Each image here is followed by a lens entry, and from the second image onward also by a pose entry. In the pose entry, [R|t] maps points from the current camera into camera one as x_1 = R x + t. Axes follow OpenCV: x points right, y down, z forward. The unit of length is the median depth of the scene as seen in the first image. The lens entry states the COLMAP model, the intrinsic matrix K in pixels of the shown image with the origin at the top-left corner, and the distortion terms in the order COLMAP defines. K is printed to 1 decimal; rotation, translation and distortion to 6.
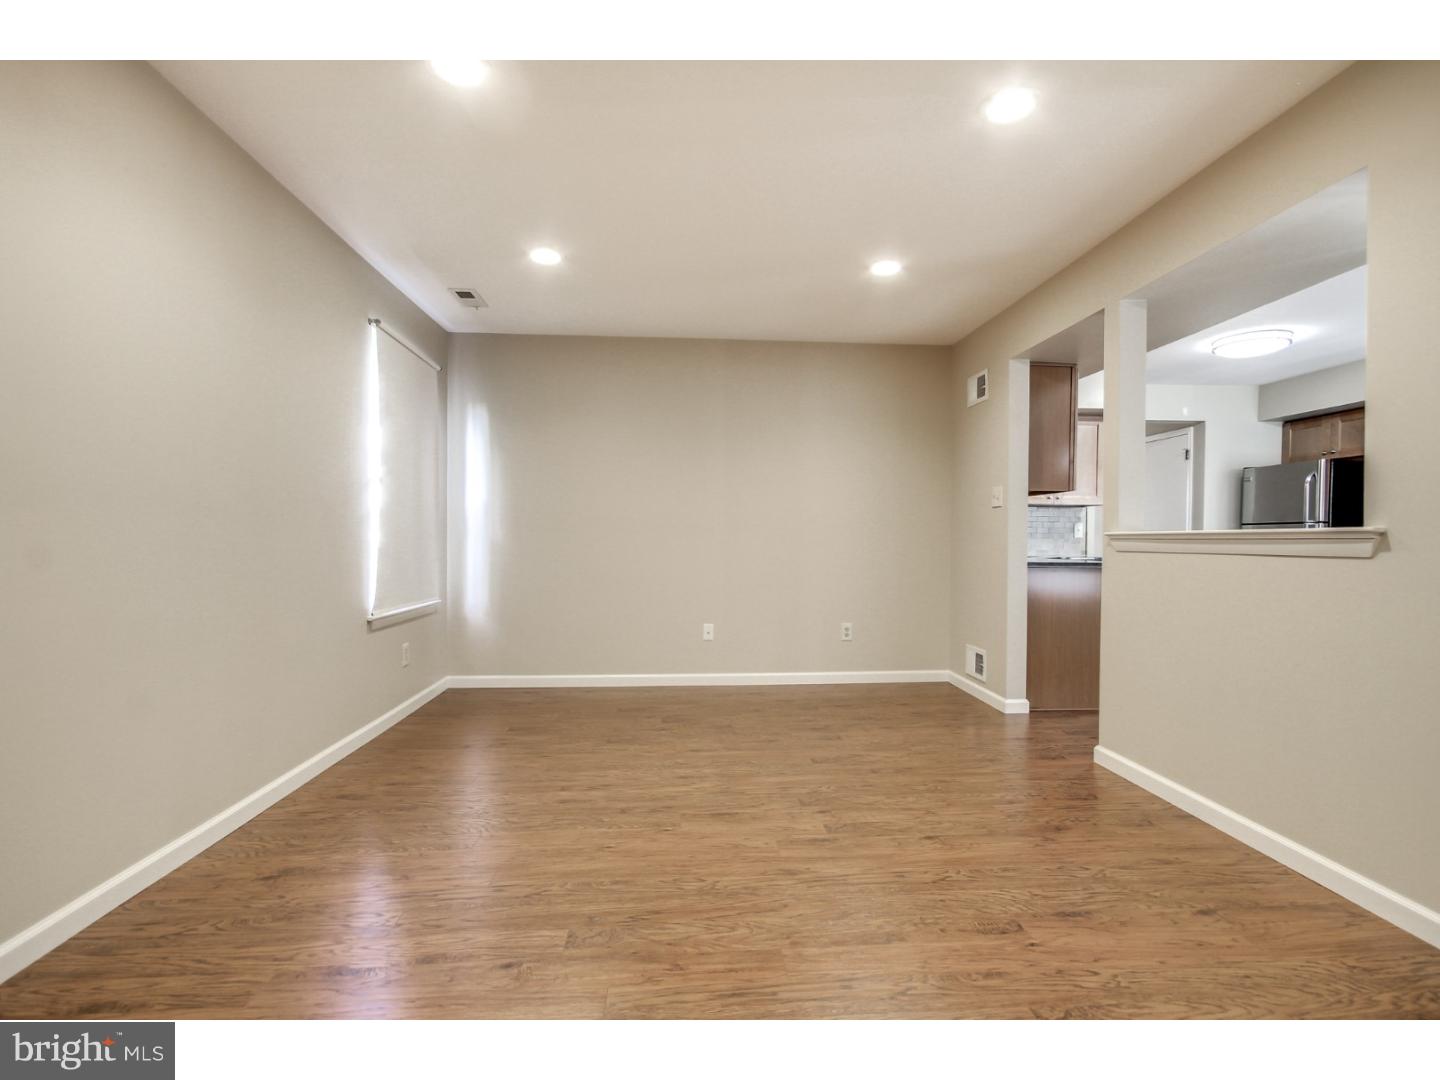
lens RADIAL K [[698.0, 0, 720.0], [0, 698.0, 540.0], [0, 0, 1]] dist [0.000997, 0.000075]
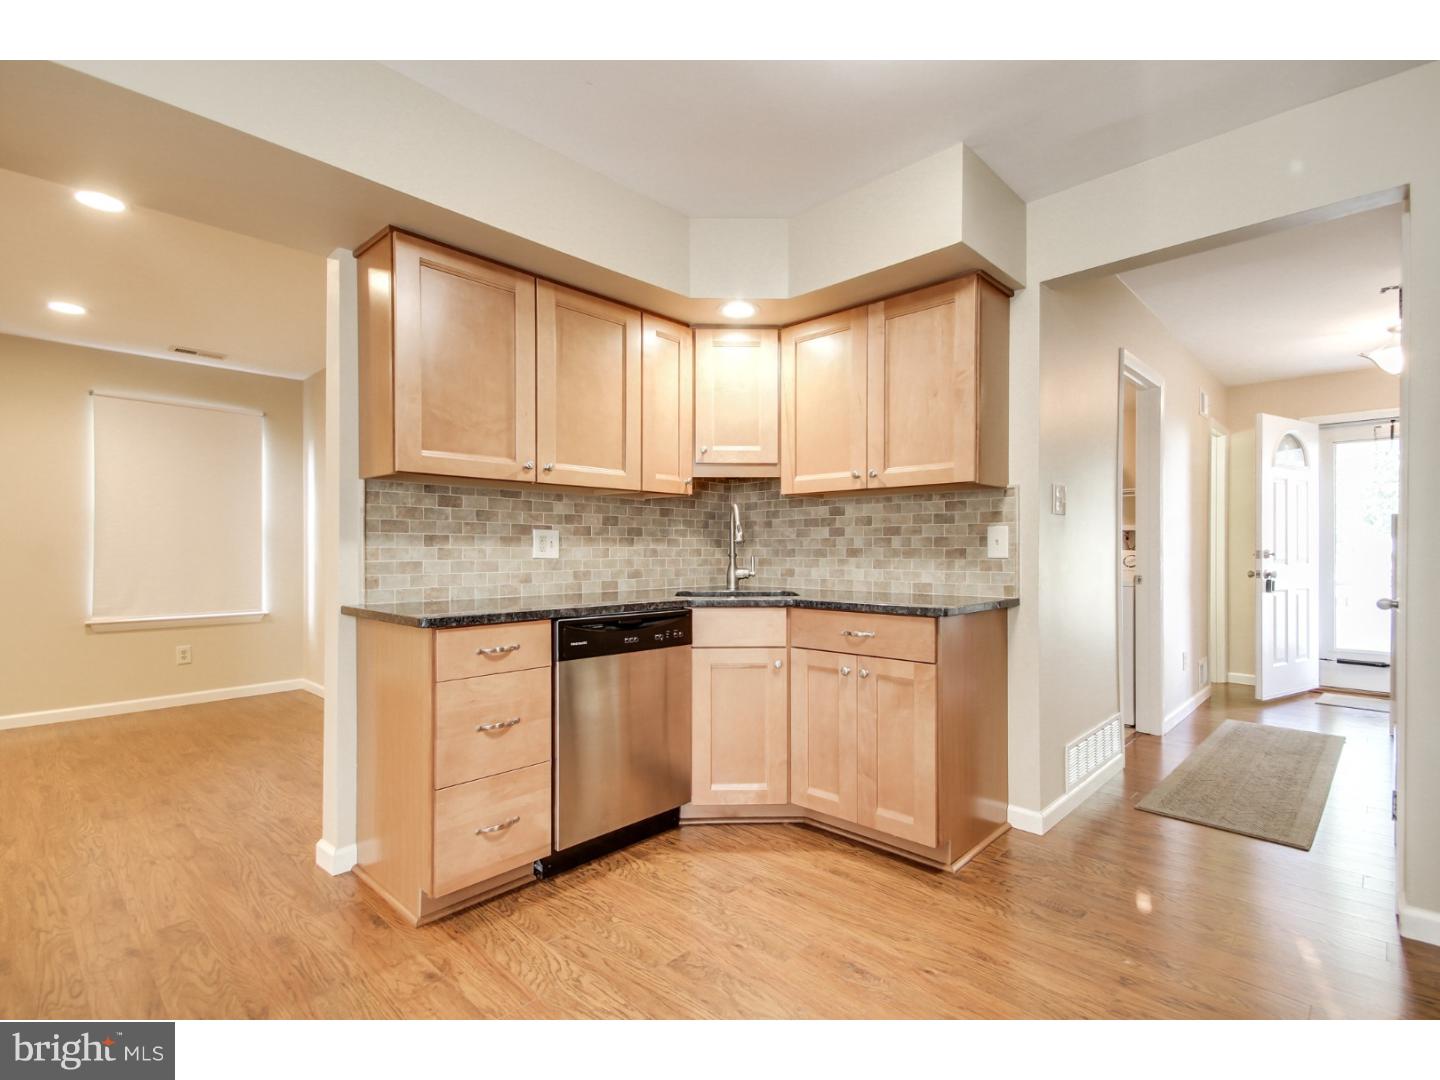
lens RADIAL K [[698.0, 0, 720.0], [0, 698.0, 540.0], [0, 0, 1]] dist [0.000997, 0.000075]
pose [[0.687879, -0.014530, -0.725680, 1.214427], [0.004317, 0.999864, -0.015928, -0.013285], [0.725813, 0.007824, 0.687848, 0.954343]]
